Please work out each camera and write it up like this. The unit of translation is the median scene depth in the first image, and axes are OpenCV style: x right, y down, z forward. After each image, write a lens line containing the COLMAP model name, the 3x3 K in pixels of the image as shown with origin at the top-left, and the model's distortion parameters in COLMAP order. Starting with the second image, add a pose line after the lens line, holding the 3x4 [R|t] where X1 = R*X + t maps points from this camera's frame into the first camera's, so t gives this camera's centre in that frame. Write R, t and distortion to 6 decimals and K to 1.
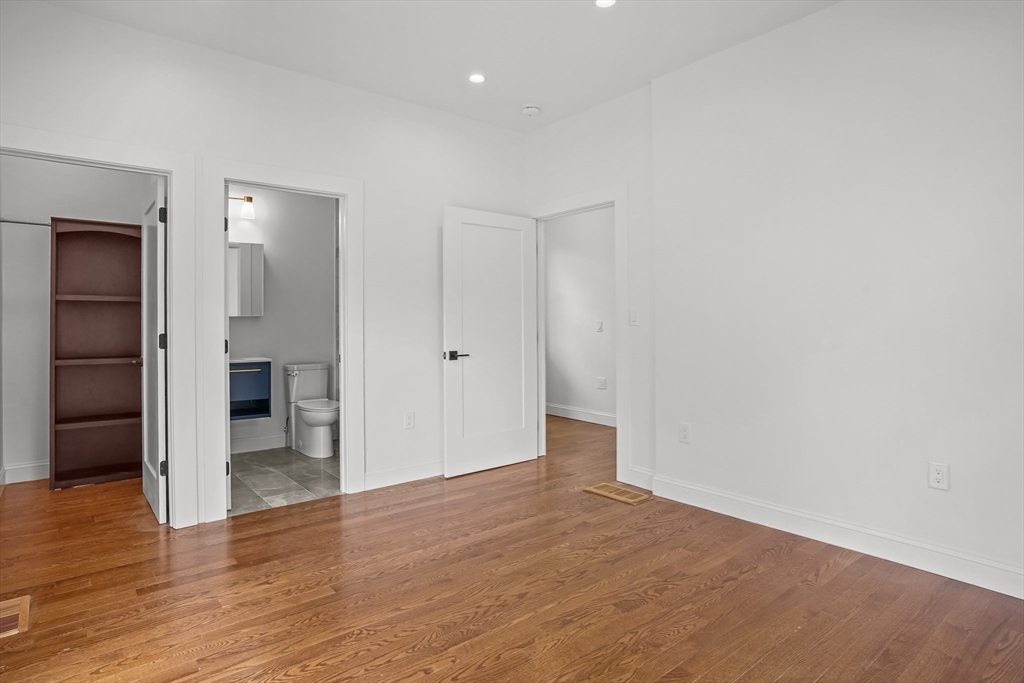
lens RADIAL K [[561.2, 0, 513.1], [0, 561.2, 331.3], [0, 0, 1]] dist [-0.069583, 0.041760]
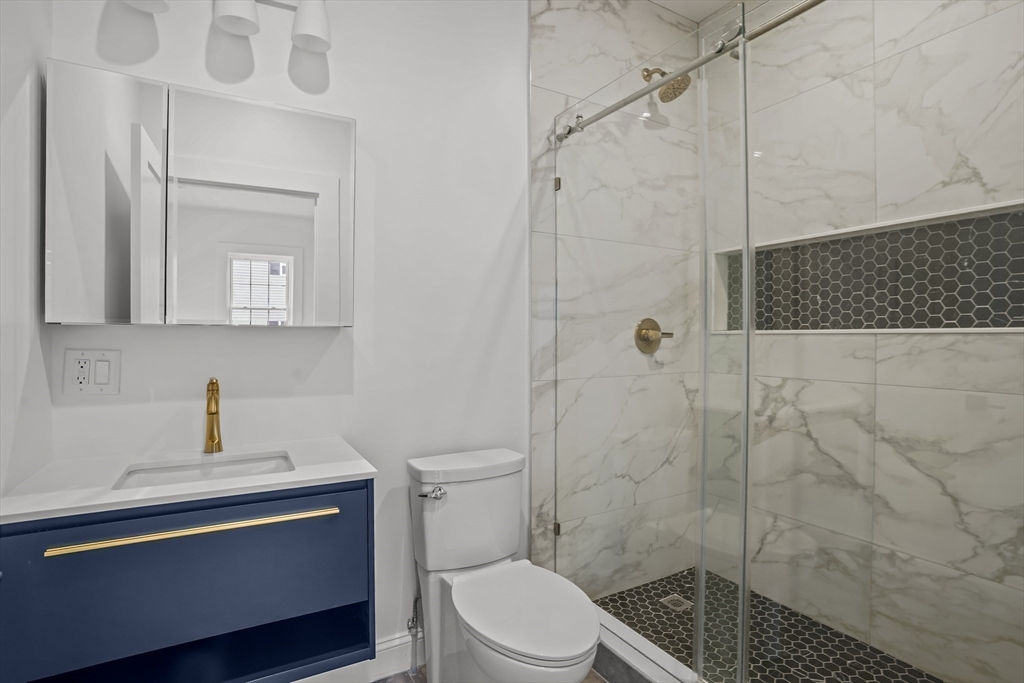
lens RADIAL K [[507.2, 0, 508.9], [0, 507.2, 328.5], [0, 0, 1]] dist [-0.075252, 0.032257]
pose [[0.986345, 0.005752, -0.164590, -0.430683], [-0.008483, 0.999838, -0.015895, -0.031655], [0.164472, 0.017074, 0.986234, 0.999775]]
